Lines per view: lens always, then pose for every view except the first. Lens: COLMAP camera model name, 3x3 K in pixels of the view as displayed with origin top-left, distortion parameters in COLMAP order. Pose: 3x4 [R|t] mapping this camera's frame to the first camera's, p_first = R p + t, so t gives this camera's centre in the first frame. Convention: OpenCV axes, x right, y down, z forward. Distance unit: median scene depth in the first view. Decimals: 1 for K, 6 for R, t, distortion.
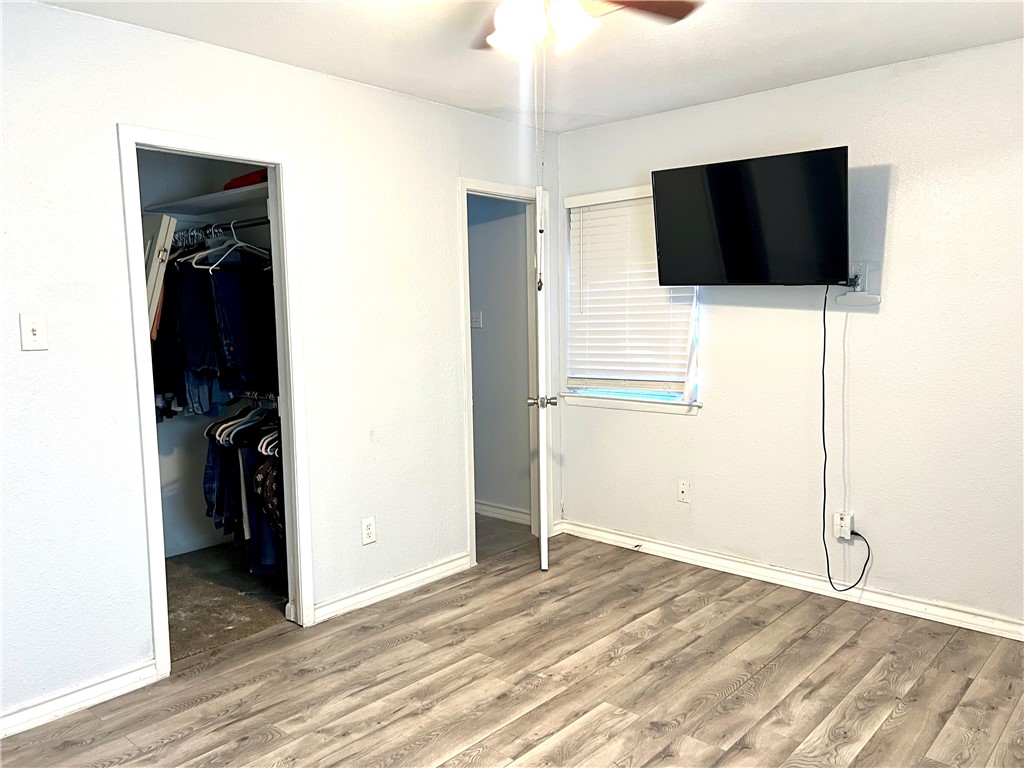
lens RADIAL K [[775.3, 0, 513.8], [0, 775.3, 392.8], [0, 0, 1]] dist [-0.000620, -0.000630]
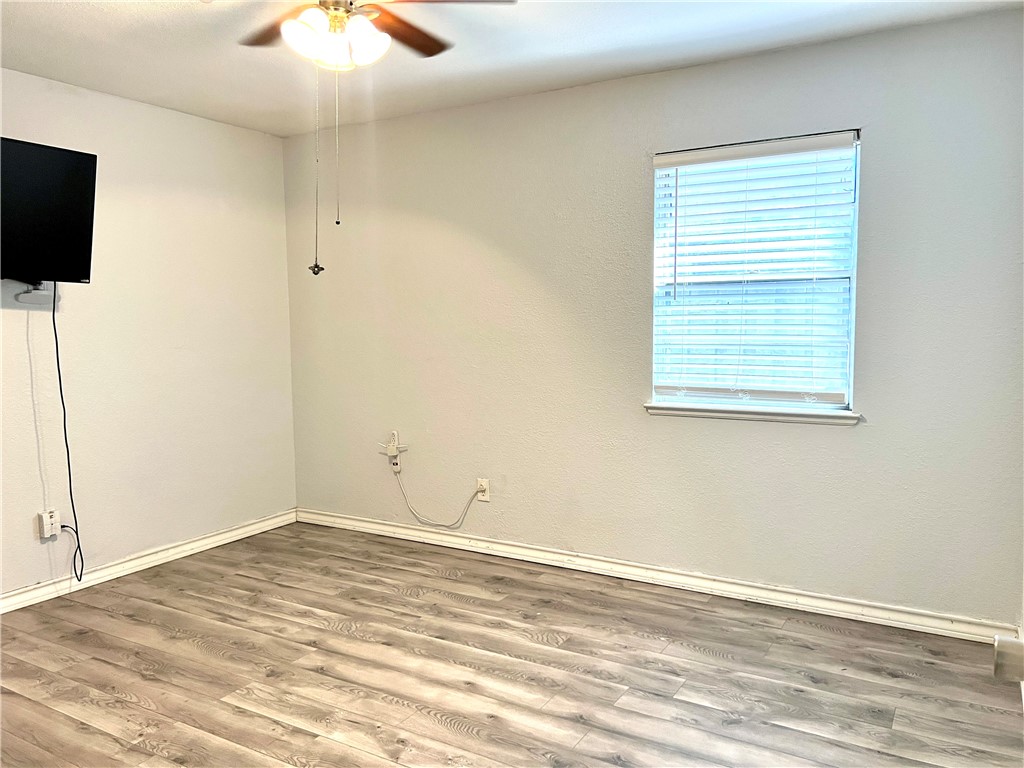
lens RADIAL K [[775.3, 0, 514.0], [0, 775.3, 378.7], [0, 0, 1]] dist [-0.000620, -0.000630]
pose [[-0.202649, -0.068291, 0.976867, -0.822318], [0.115599, 0.988922, 0.093114, -0.050225], [-0.972404, 0.131794, -0.192509, 0.707272]]
